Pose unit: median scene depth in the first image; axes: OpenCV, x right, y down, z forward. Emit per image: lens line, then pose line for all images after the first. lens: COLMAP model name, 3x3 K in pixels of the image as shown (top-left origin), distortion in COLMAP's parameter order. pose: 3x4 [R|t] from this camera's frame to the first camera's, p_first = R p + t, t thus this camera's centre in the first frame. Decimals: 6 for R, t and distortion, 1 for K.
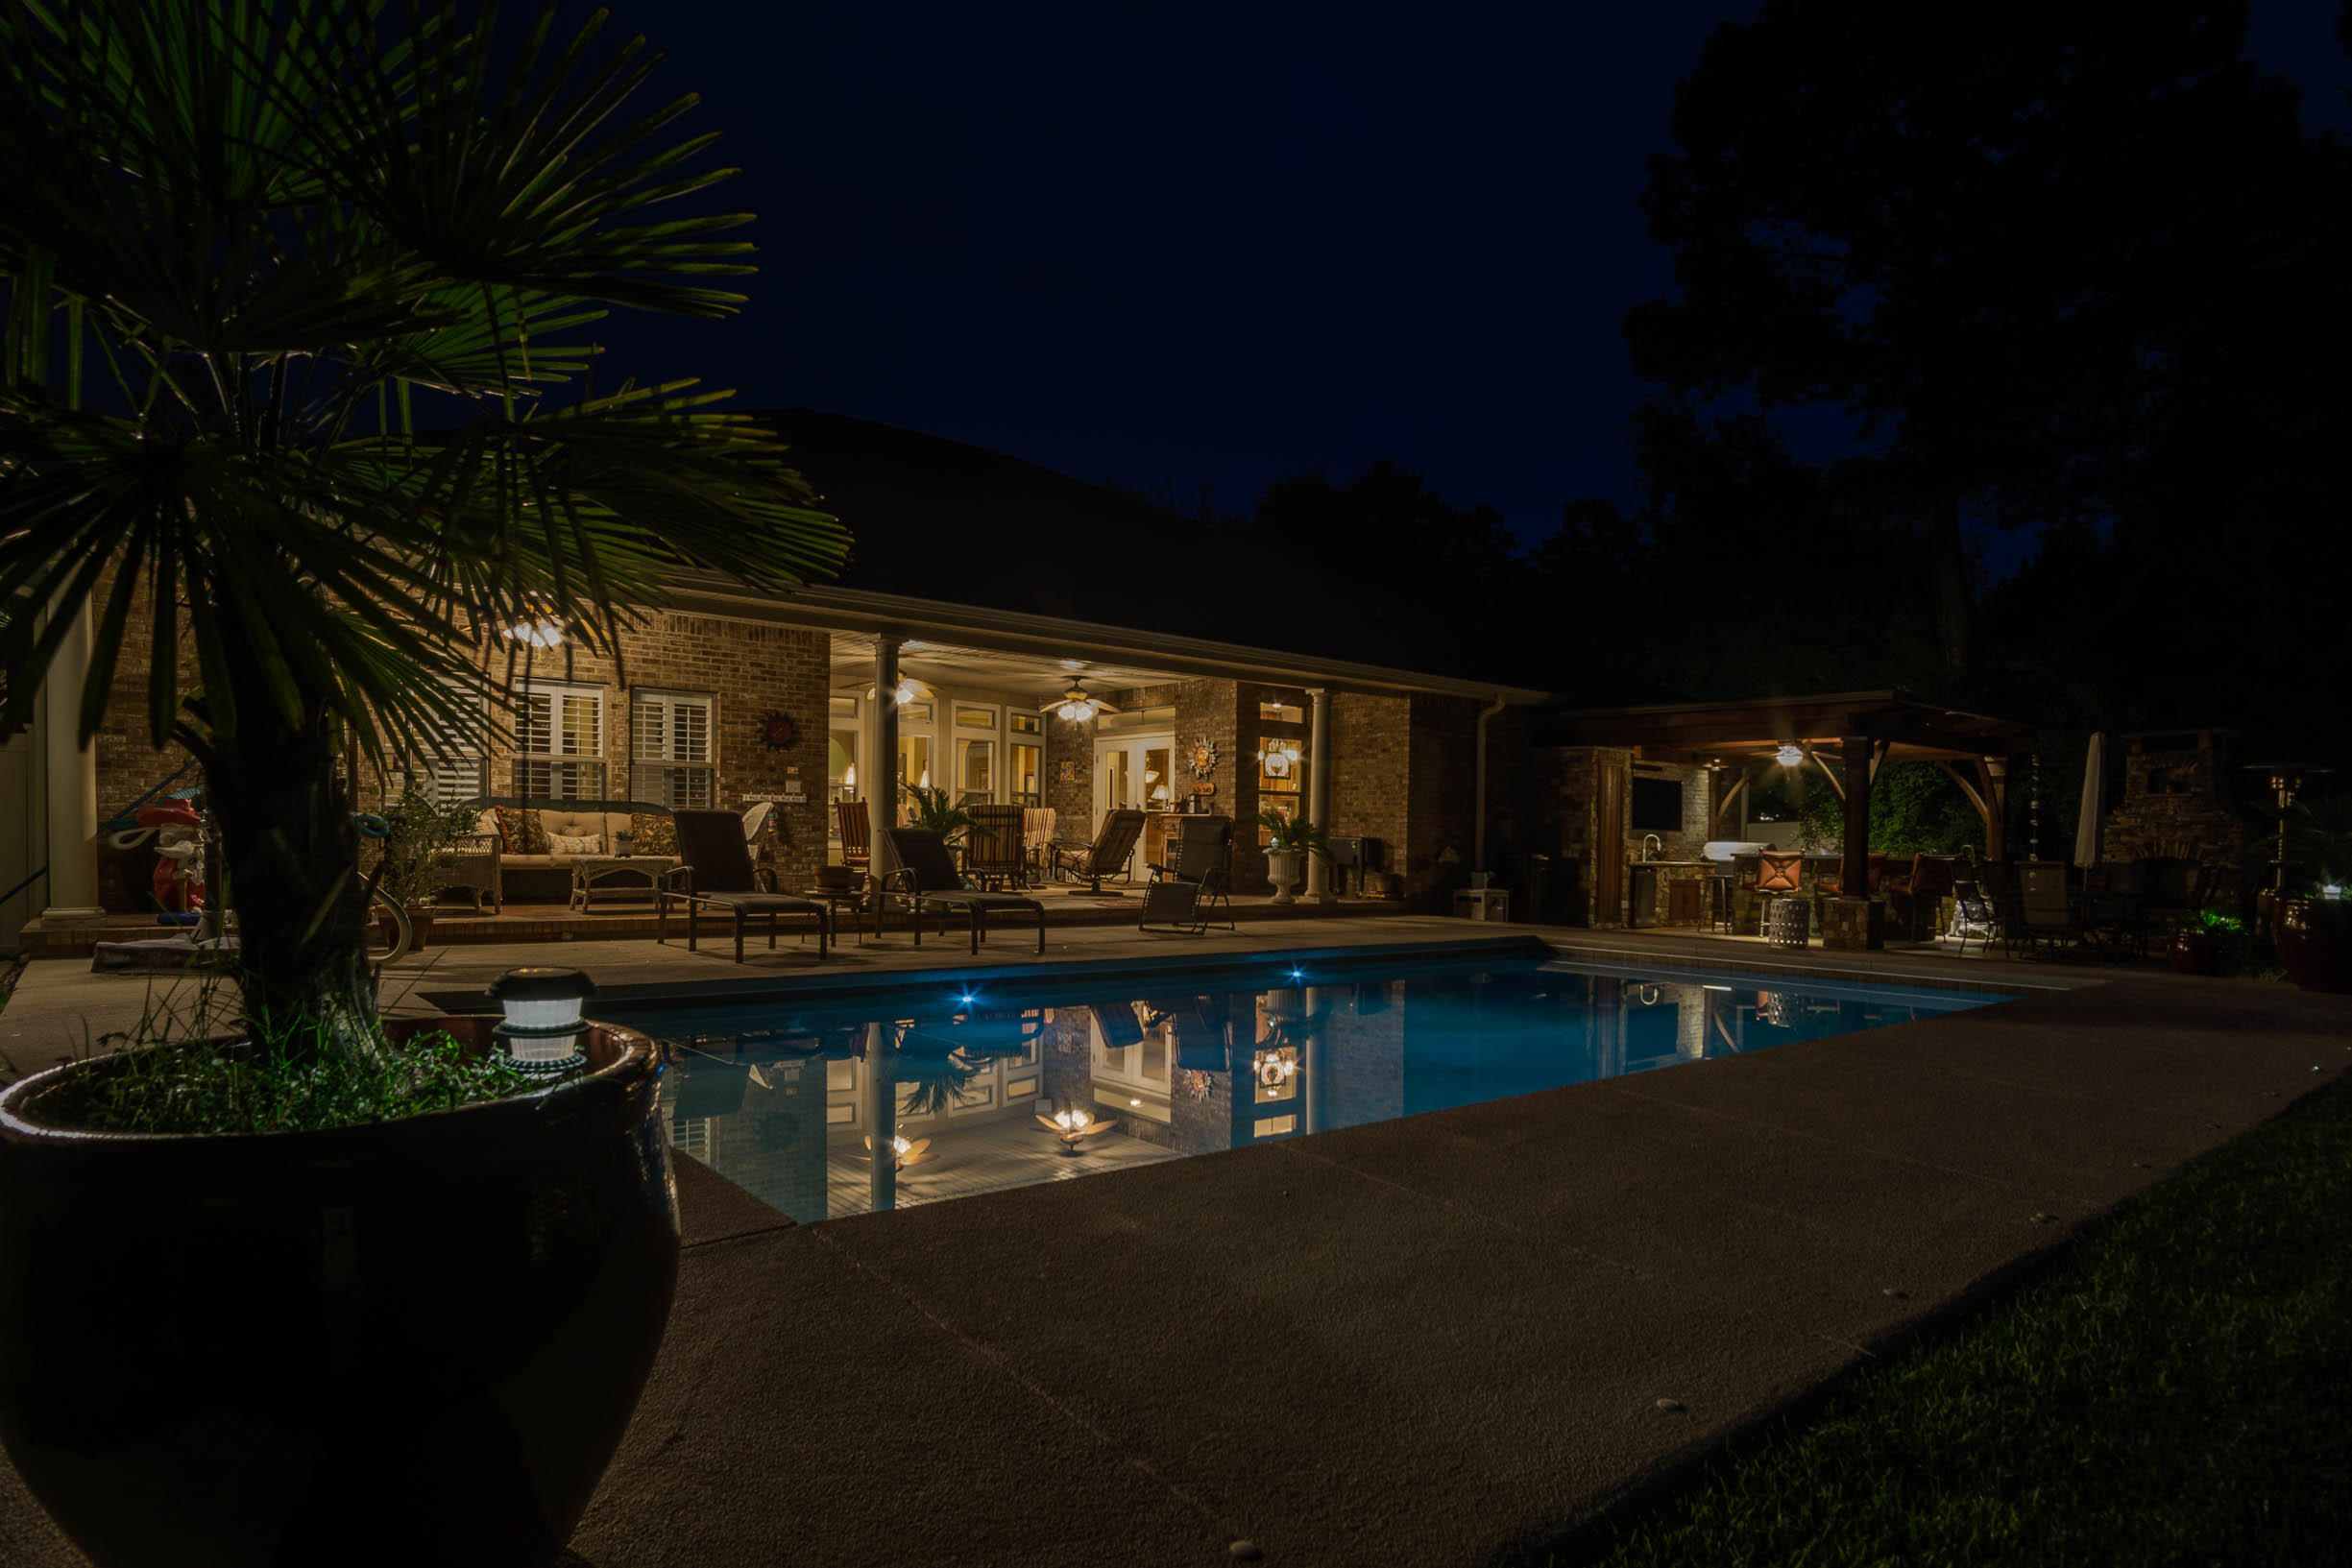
lens RADIAL K [[1350.9, 0, 1235.0], [0, 1350.9, 859.6], [0, 0, 1]] dist [-0.003601, -0.000789]
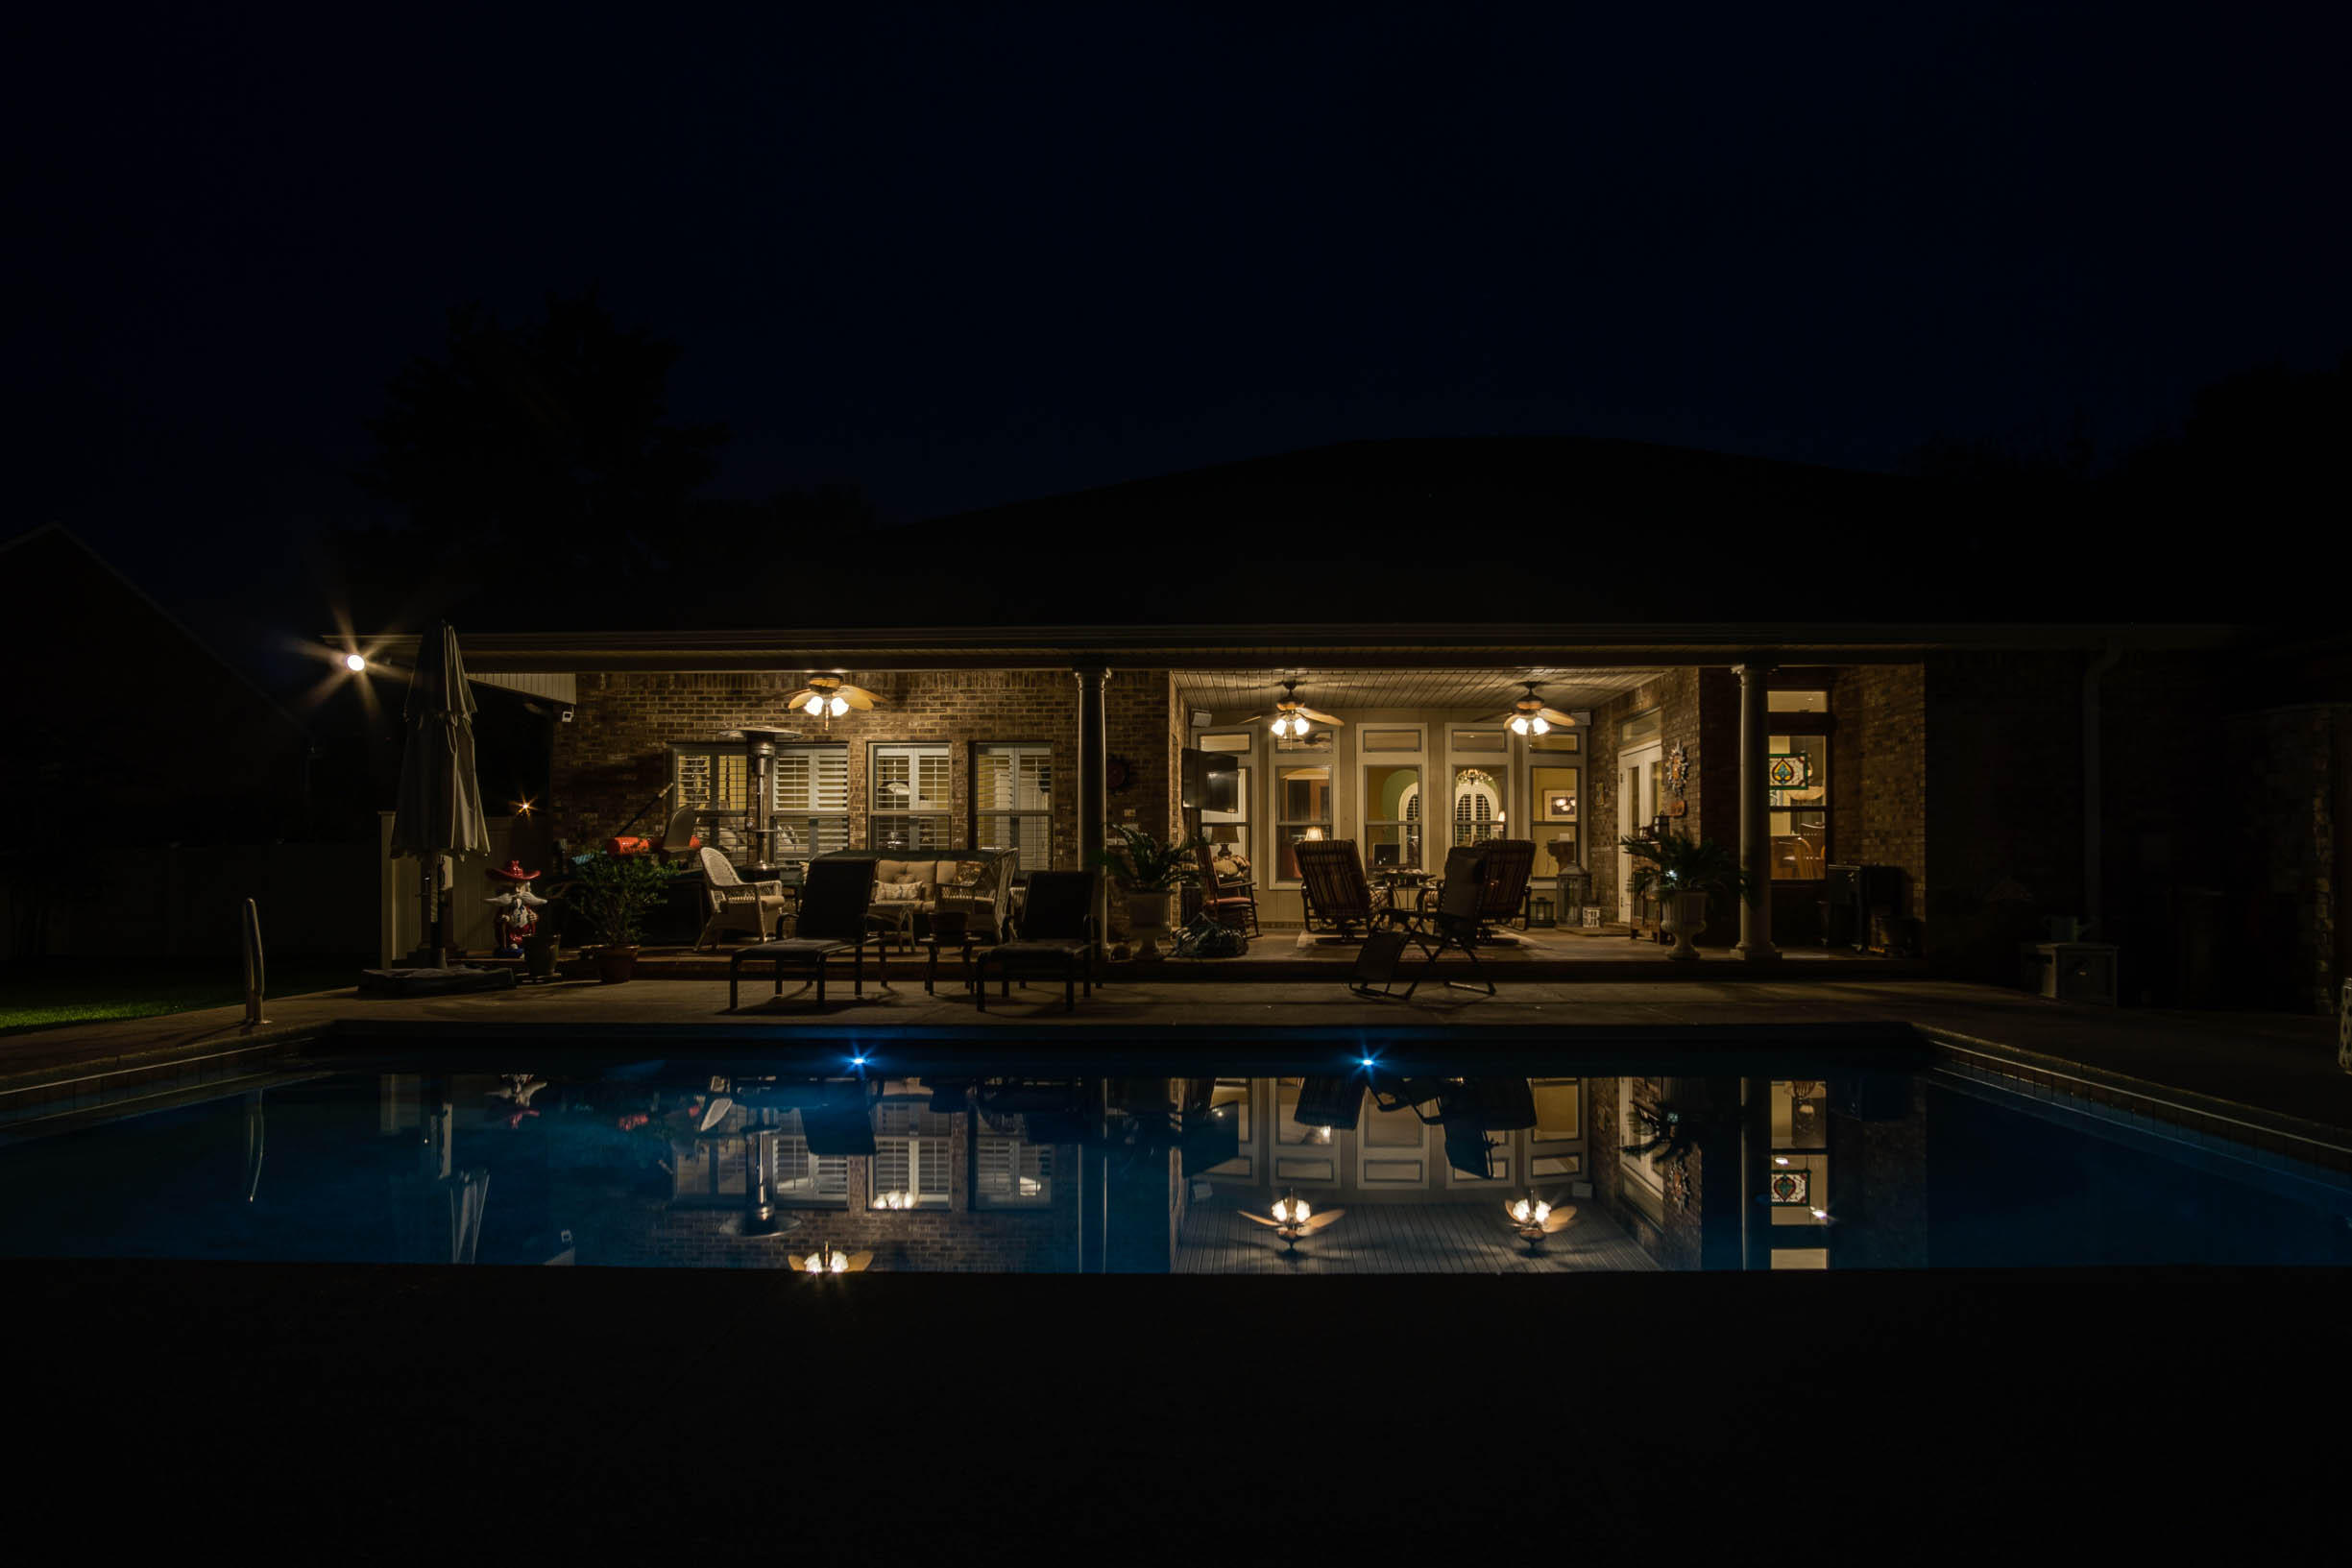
lens RADIAL K [[1350.9, 0, 1235.0], [0, 1350.9, 859.6], [0, 0, 1]] dist [-0.003601, -0.000789]
pose [[0.745539, -0.024313, -0.666018, 0.321133], [0.007076, 0.999567, -0.028568, -0.002303], [0.666424, 0.016586, 0.745388, 0.259447]]
